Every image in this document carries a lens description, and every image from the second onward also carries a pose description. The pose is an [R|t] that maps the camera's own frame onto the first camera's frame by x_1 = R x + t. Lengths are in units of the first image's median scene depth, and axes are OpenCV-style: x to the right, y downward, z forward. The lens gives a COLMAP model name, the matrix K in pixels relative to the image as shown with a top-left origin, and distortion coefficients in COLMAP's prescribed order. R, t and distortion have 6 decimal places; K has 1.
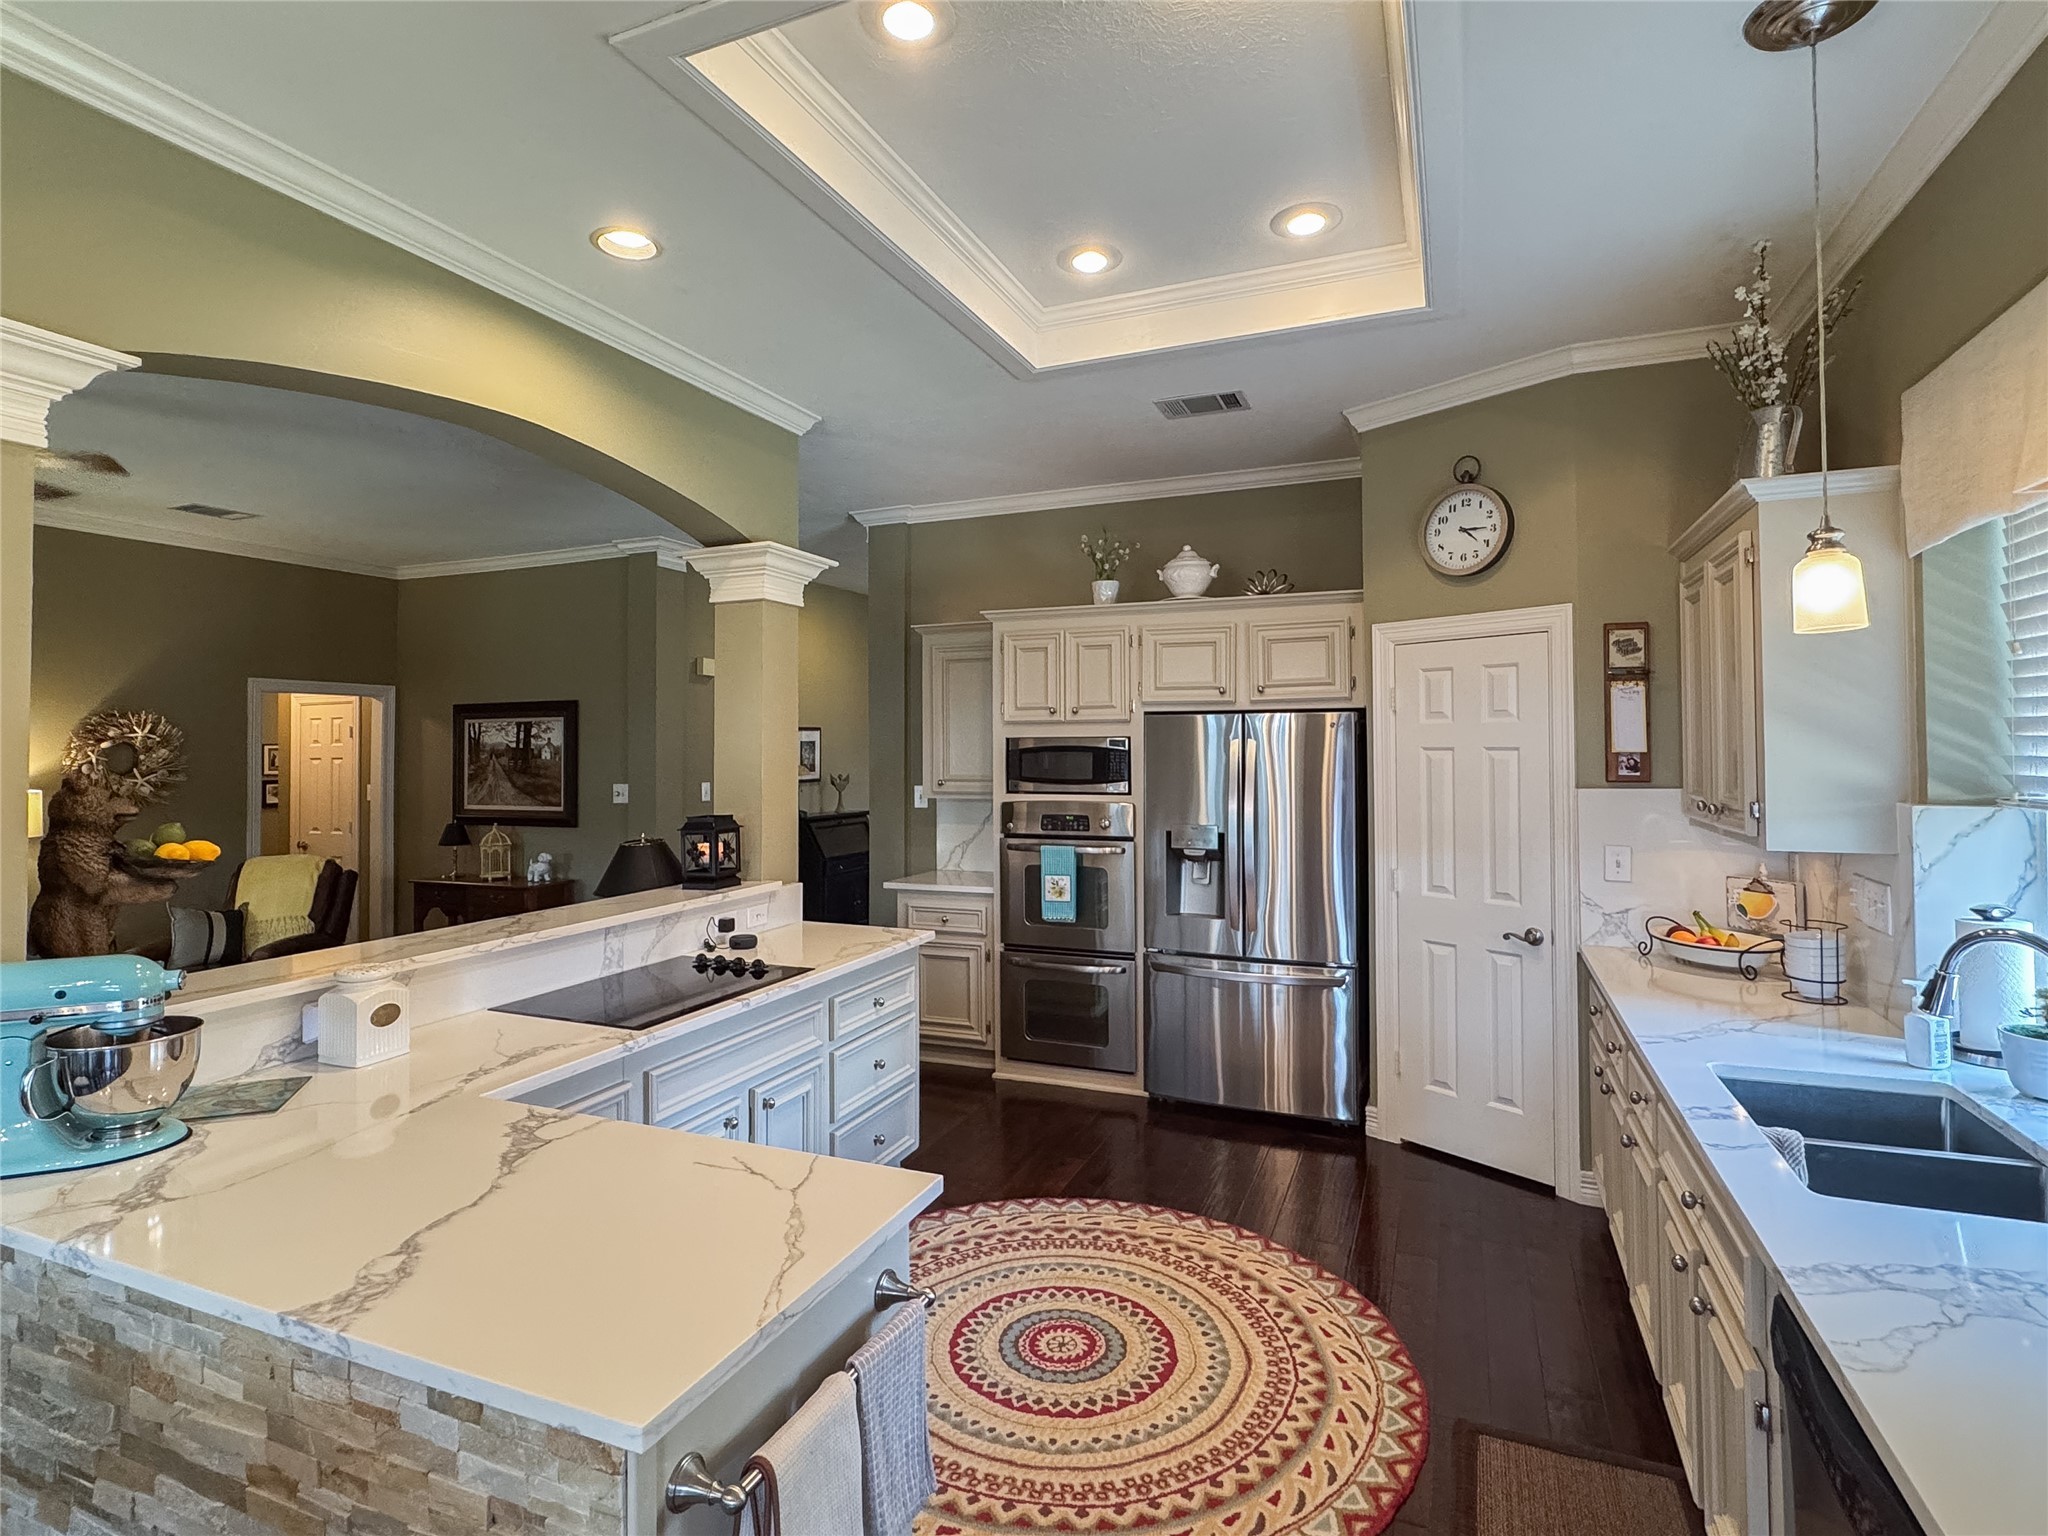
lens RADIAL K [[1018.4, 0, 1041.6], [0, 1018.4, 734.1], [0, 0, 1]] dist [-0.000371, -0.001595]
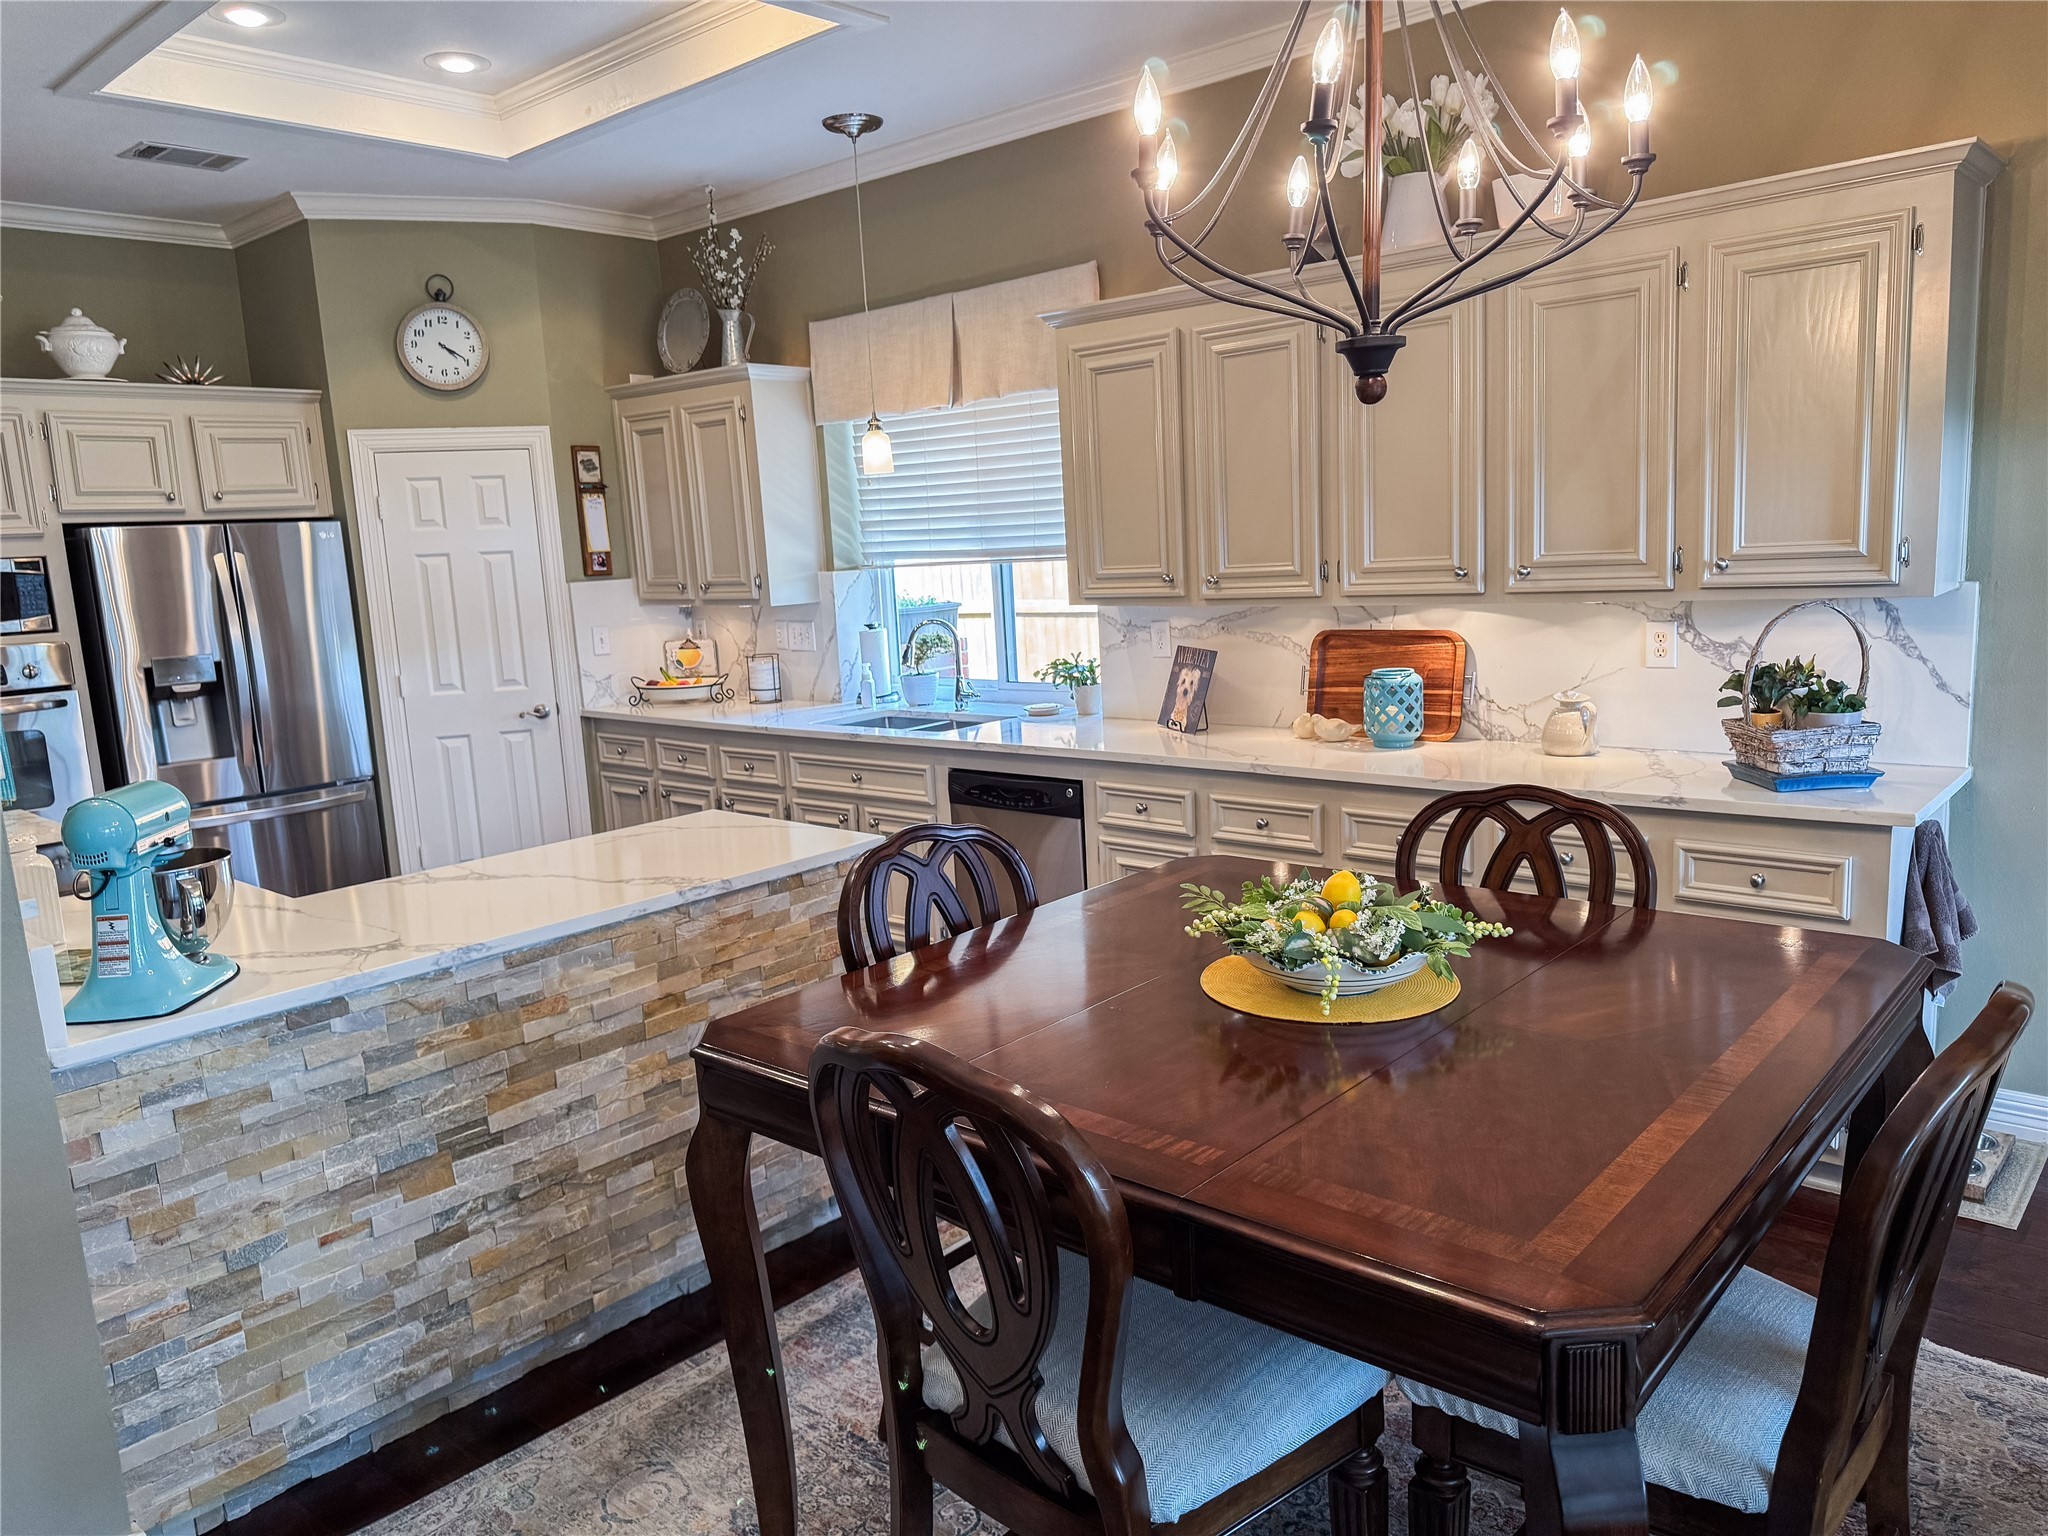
lens RADIAL K [[1426.4, 0, 1036.5], [0, 1426.4, 795.4], [0, 0, 1]] dist [0.039611, -0.049419]
pose [[0.323294, -0.182298, 0.928573, -0.903490], [0.031934, 0.982812, 0.181828, 0.008738], [-0.945760, -0.029130, 0.323558, -0.092902]]
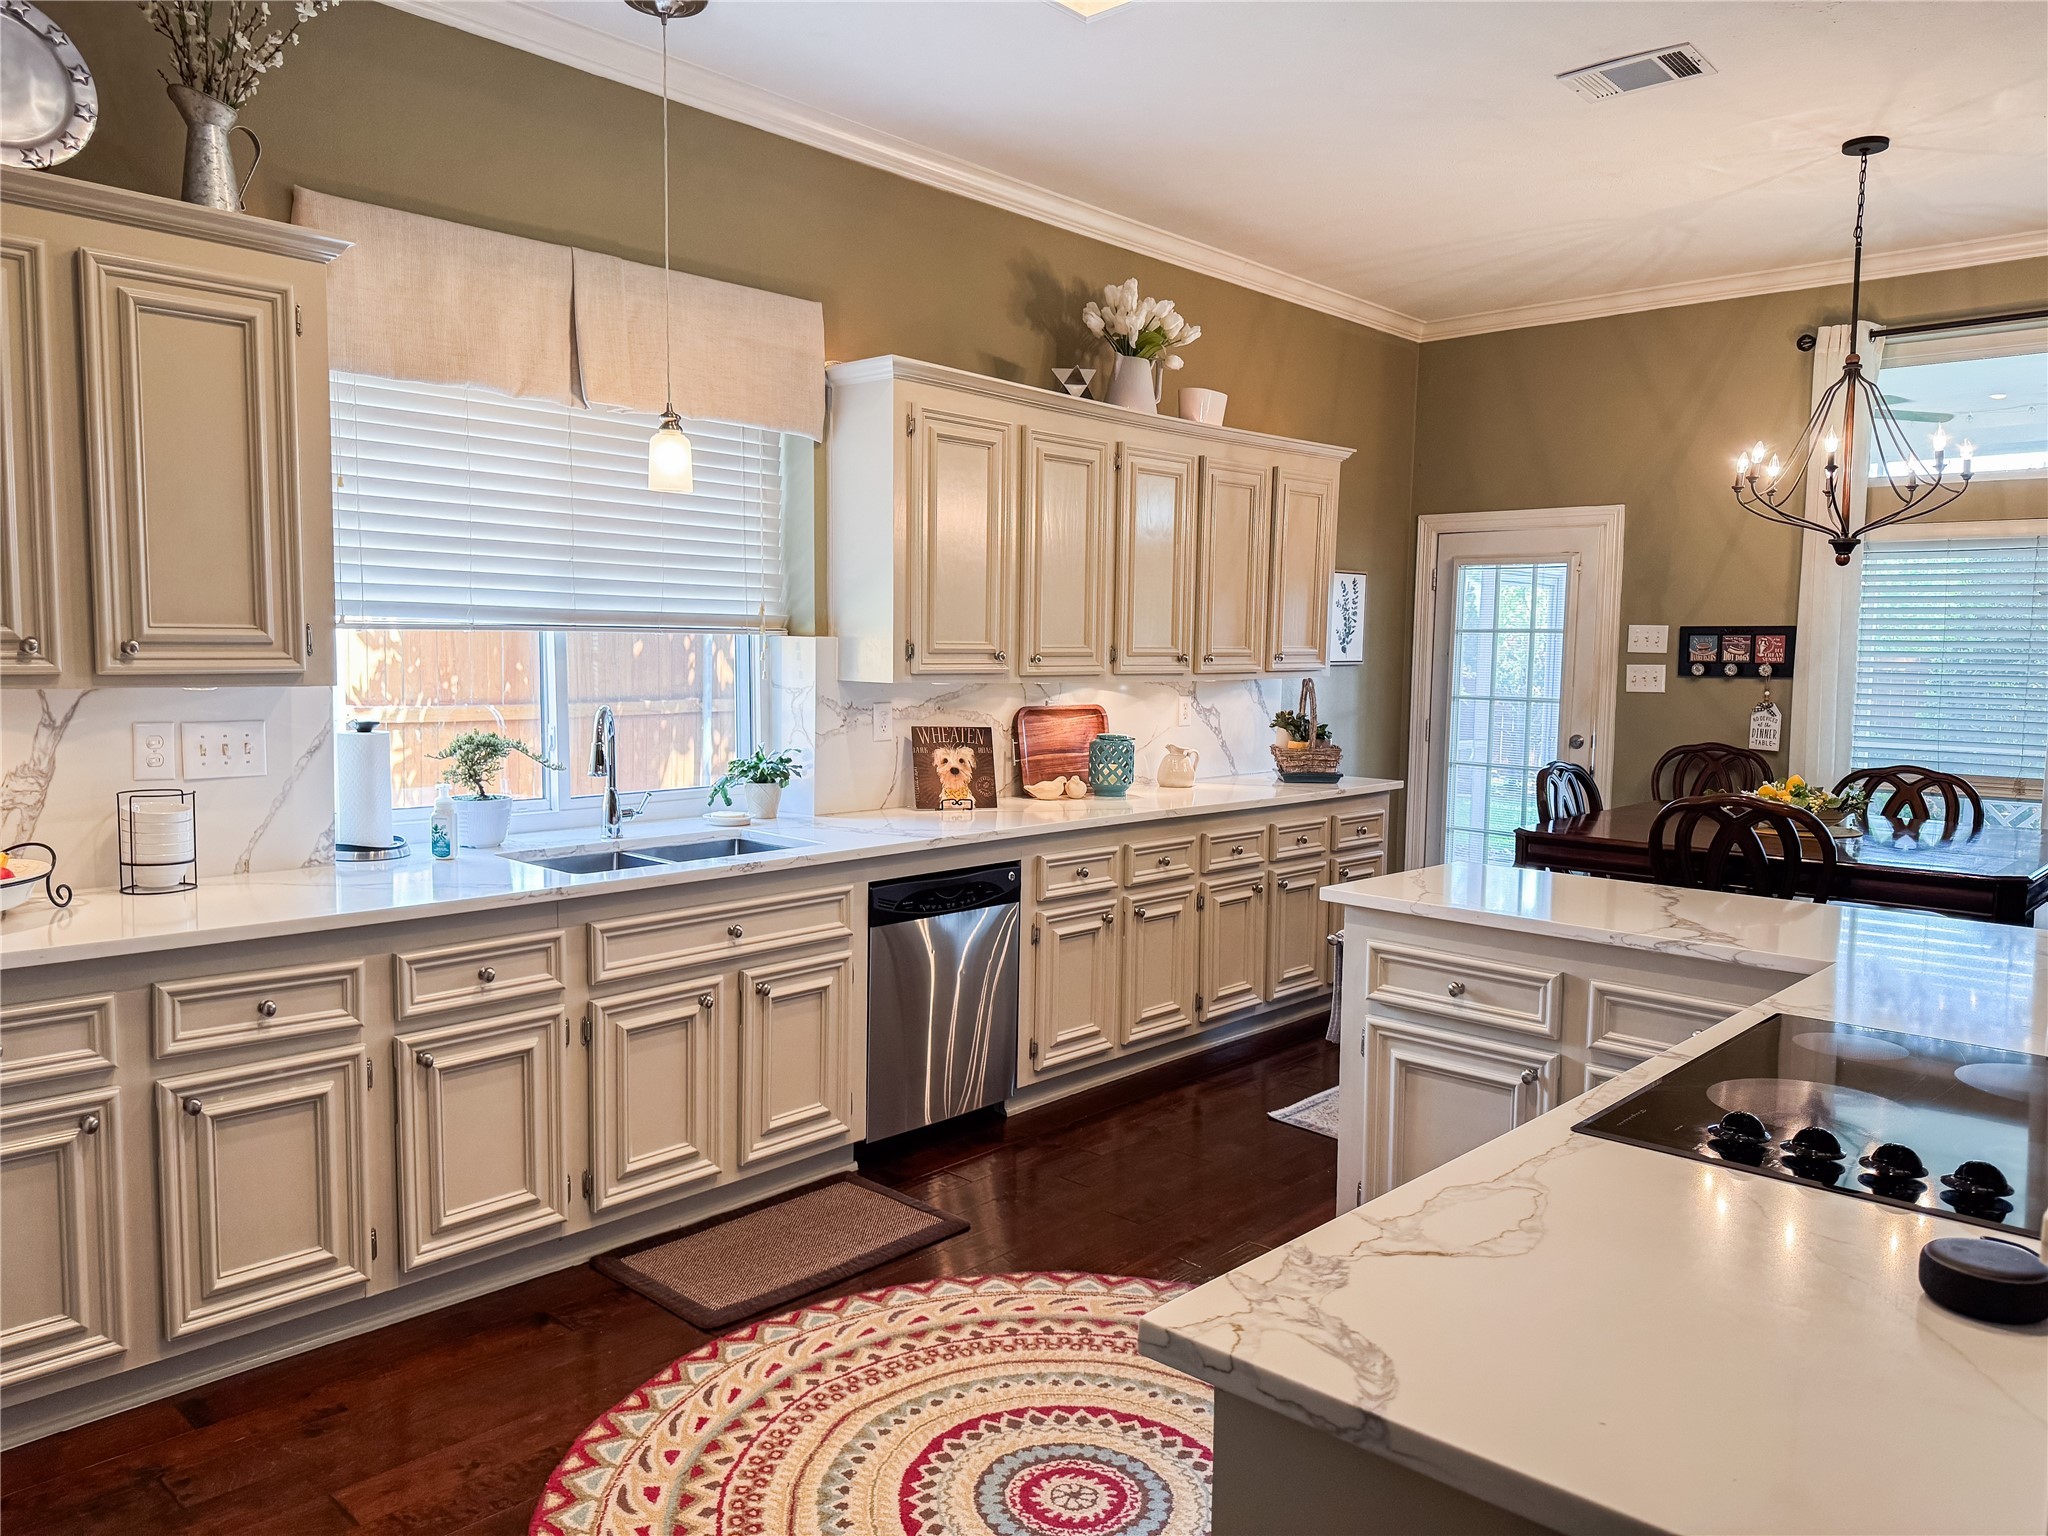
lens RADIAL K [[1426.4, 0, 995.2], [0, 1426.4, 798.4], [0, 0, 1]] dist [0.039611, -0.049419]
pose [[-0.925516, -0.047957, 0.375660, -0.180544], [-0.015225, 0.995860, 0.089621, 0.063679], [-0.378403, 0.077226, -0.922414, 1.328770]]
